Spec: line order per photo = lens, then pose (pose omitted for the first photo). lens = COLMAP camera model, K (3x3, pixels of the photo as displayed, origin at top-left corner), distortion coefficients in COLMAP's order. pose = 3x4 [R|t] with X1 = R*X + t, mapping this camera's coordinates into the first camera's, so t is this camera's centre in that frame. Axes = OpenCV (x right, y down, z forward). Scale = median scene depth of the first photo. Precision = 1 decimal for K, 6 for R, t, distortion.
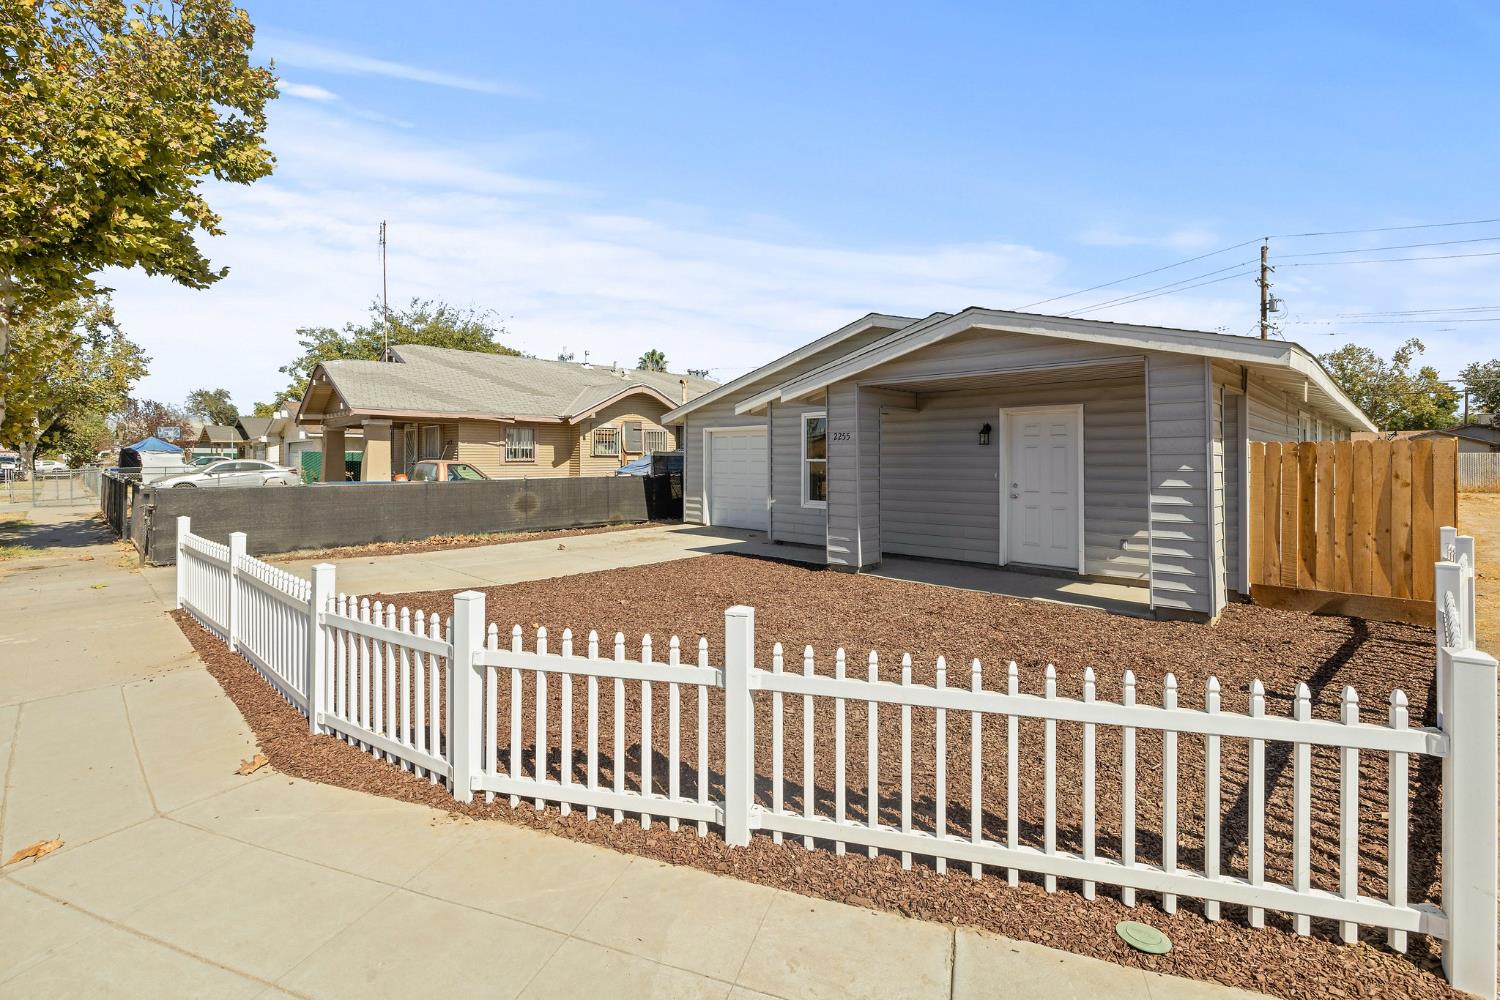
lens RADIAL K [[681.5, 0, 752.8], [0, 681.5, 459.4], [0, 0, 1]] dist [-0.000747, -0.000041]
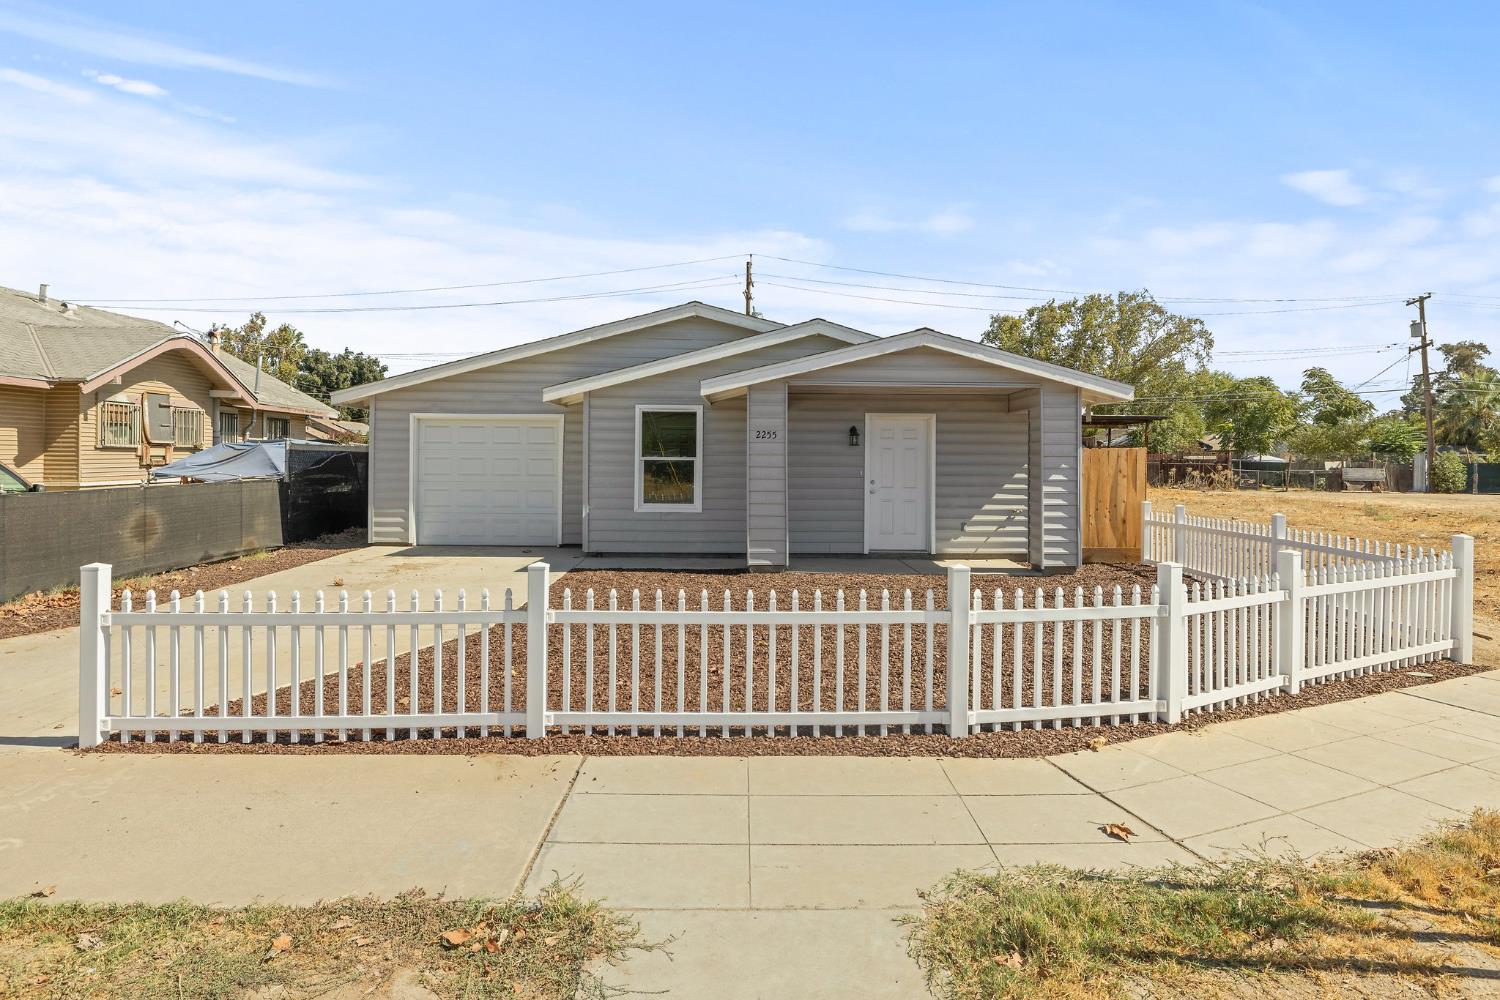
lens RADIAL K [[841.3, 0, 763.1], [0, 841.3, 470.3], [0, 0, 1]] dist [-0.001854, 0.000471]
pose [[0.701407, -0.004729, 0.712745, -0.586366], [-0.007058, 0.999883, 0.013580, 0.000919], [-0.712726, -0.014555, 0.701292, 0.122412]]
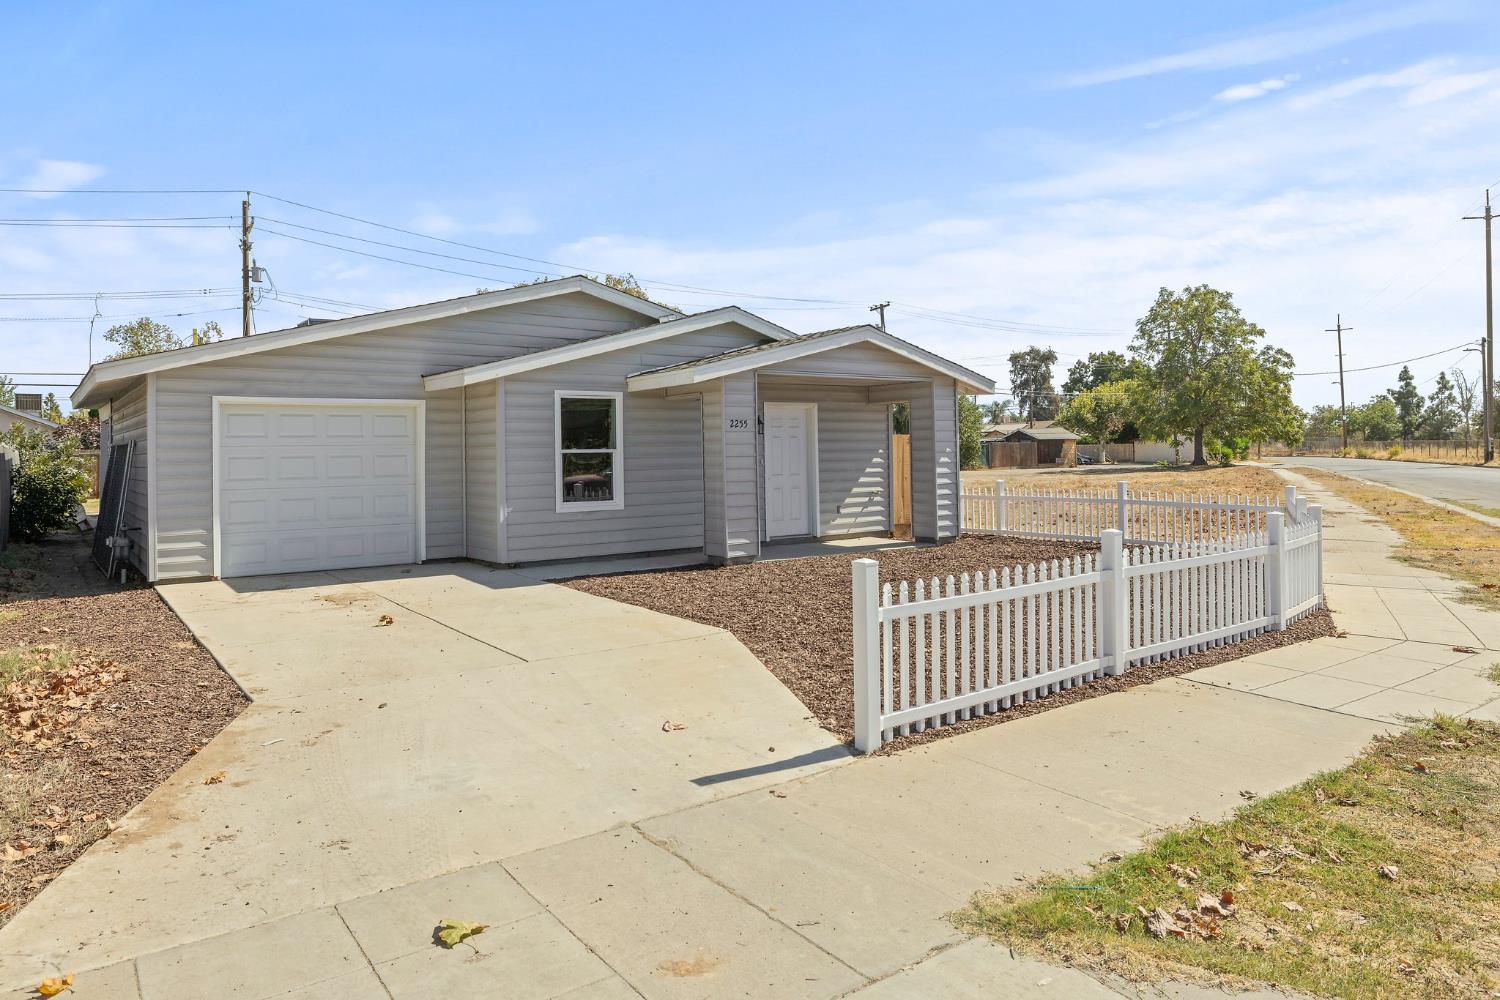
lens RADIAL K [[958.8, 0, 748.5], [0, 958.8, 459.4], [0, 0, 1]] dist [0.014885, 0.000780]
pose [[0.171047, -0.012116, 0.985188, -0.959703], [0.015300, 0.999836, 0.009640, 0.003254], [-0.985144, 0.013425, 0.171204, 0.601712]]
